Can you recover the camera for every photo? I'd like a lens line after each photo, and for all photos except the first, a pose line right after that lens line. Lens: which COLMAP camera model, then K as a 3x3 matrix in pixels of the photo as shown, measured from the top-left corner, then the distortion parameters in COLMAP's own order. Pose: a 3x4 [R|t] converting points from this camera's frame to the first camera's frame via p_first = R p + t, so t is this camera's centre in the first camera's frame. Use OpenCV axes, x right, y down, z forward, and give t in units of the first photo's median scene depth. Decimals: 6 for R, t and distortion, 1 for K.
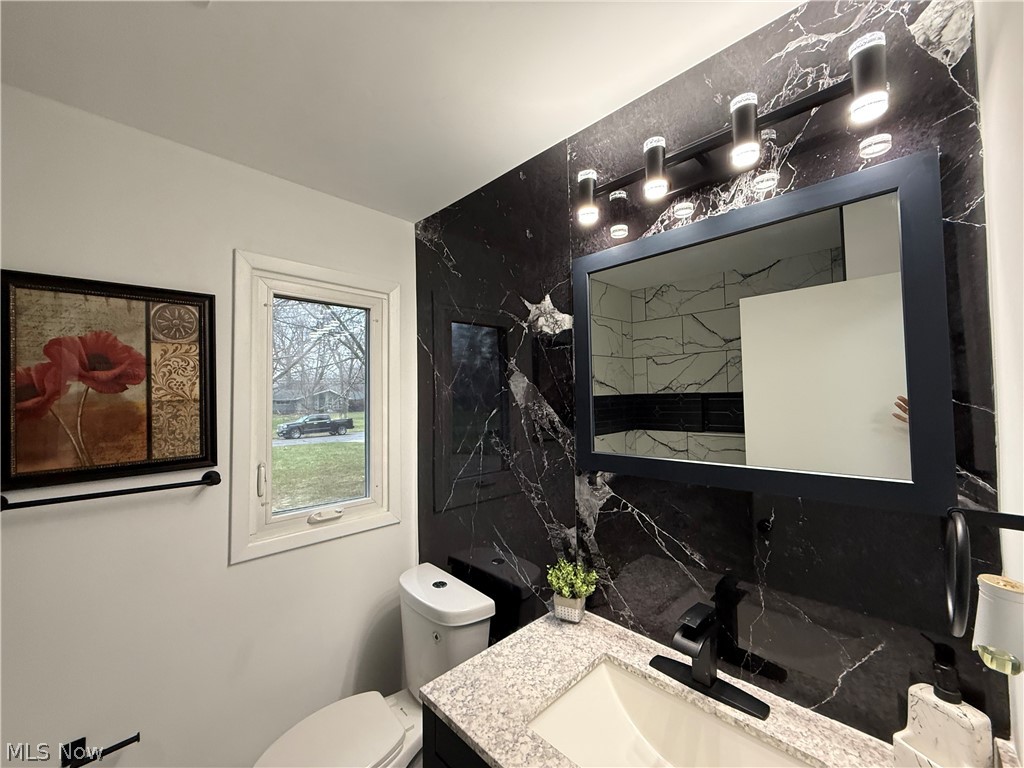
lens RADIAL K [[408.4, 0, 515.3], [0, 408.4, 380.9], [0, 0, 1]] dist [-0.000956, 0.000405]
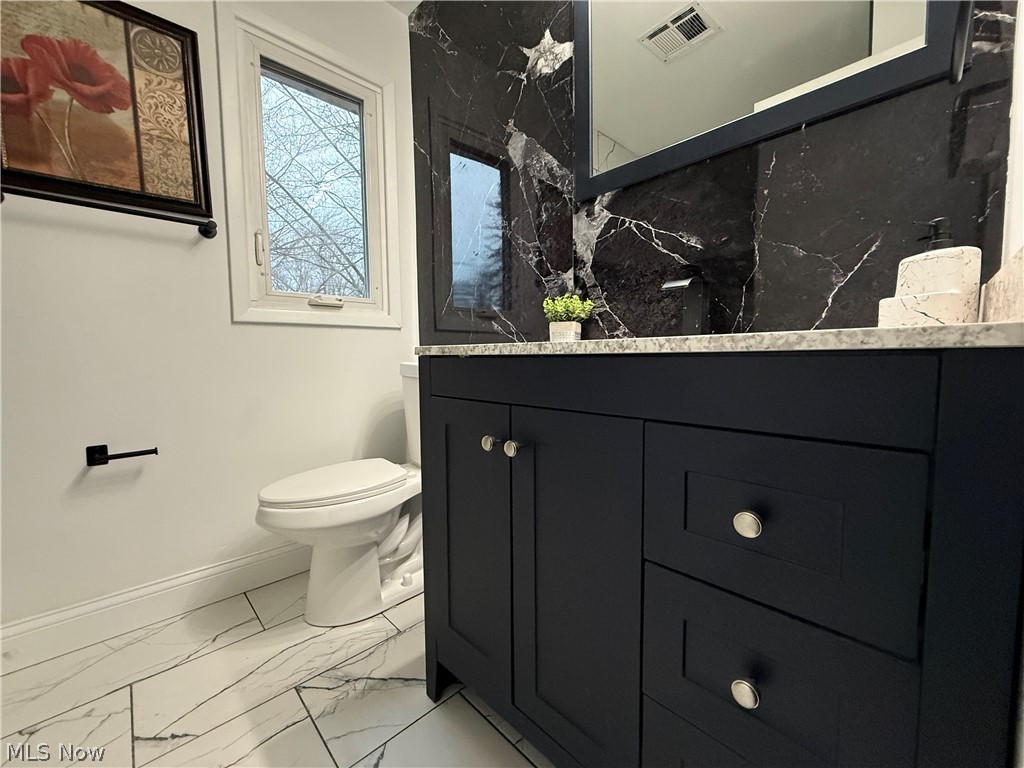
lens RADIAL K [[408.4, 0, 515.2], [0, 408.4, 379.8], [0, 0, 1]] dist [-0.000956, 0.000405]
pose [[0.999849, 0.002802, -0.017132, 0.024777], [-0.000970, 0.994367, 0.105991, 0.506846], [0.017333, -0.105958, 0.994220, -0.018454]]
